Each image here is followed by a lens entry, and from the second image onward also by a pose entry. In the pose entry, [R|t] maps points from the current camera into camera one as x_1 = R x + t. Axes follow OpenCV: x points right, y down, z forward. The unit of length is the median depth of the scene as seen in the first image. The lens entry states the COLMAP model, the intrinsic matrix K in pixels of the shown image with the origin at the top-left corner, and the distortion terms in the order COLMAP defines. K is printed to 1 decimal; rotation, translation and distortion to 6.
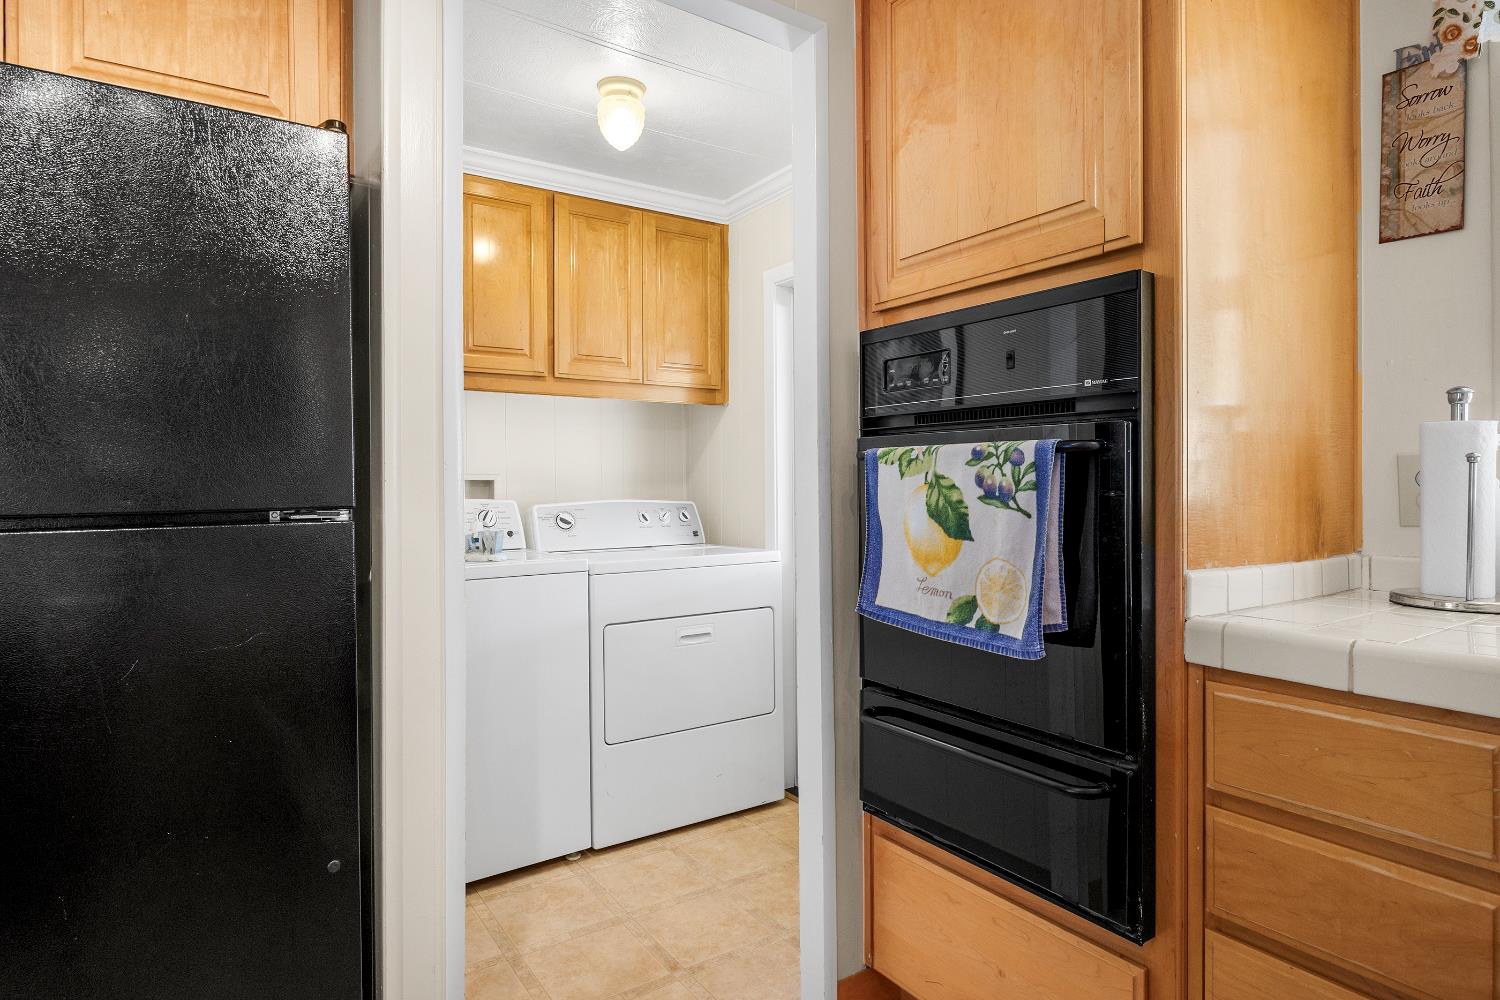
lens RADIAL K [[810.9, 0, 746.8], [0, 810.9, 489.7], [0, 0, 1]] dist [-0.001290, -0.000428]
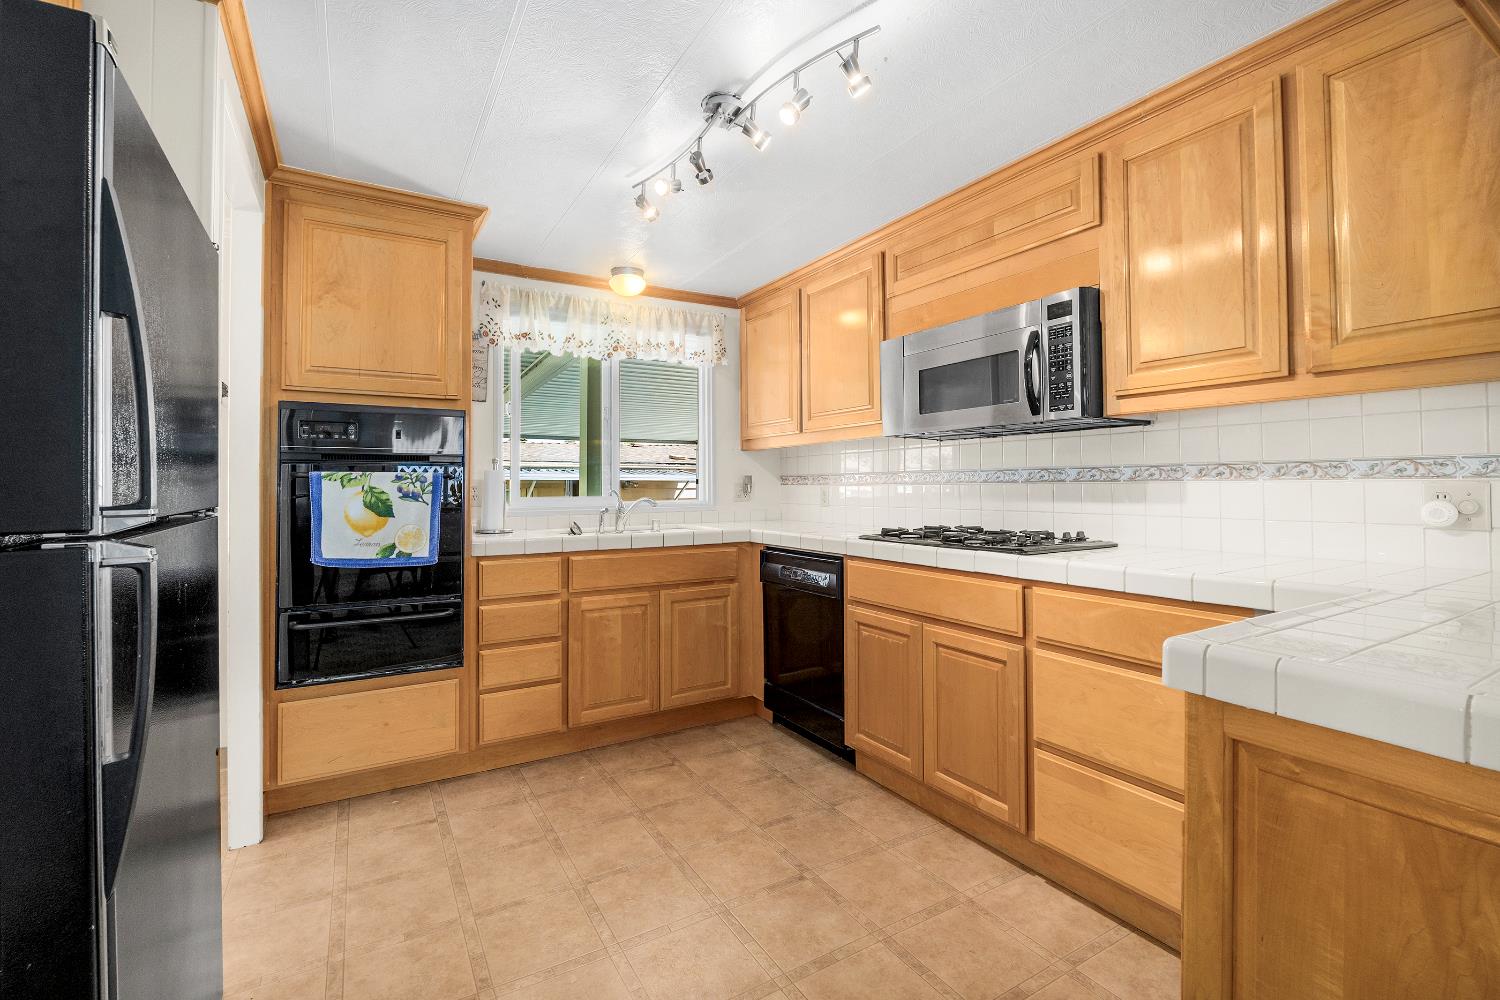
lens RADIAL K [[654.8, 0, 745.8], [0, 654.8, 488.1], [0, 0, 1]] dist [0.000080, 0.000003]
pose [[0.034220, -0.000248, 0.999414, -1.435900], [0.011770, 0.999931, -0.000155, -0.003689], [-0.999345, 0.011768, 0.034220, -0.000035]]
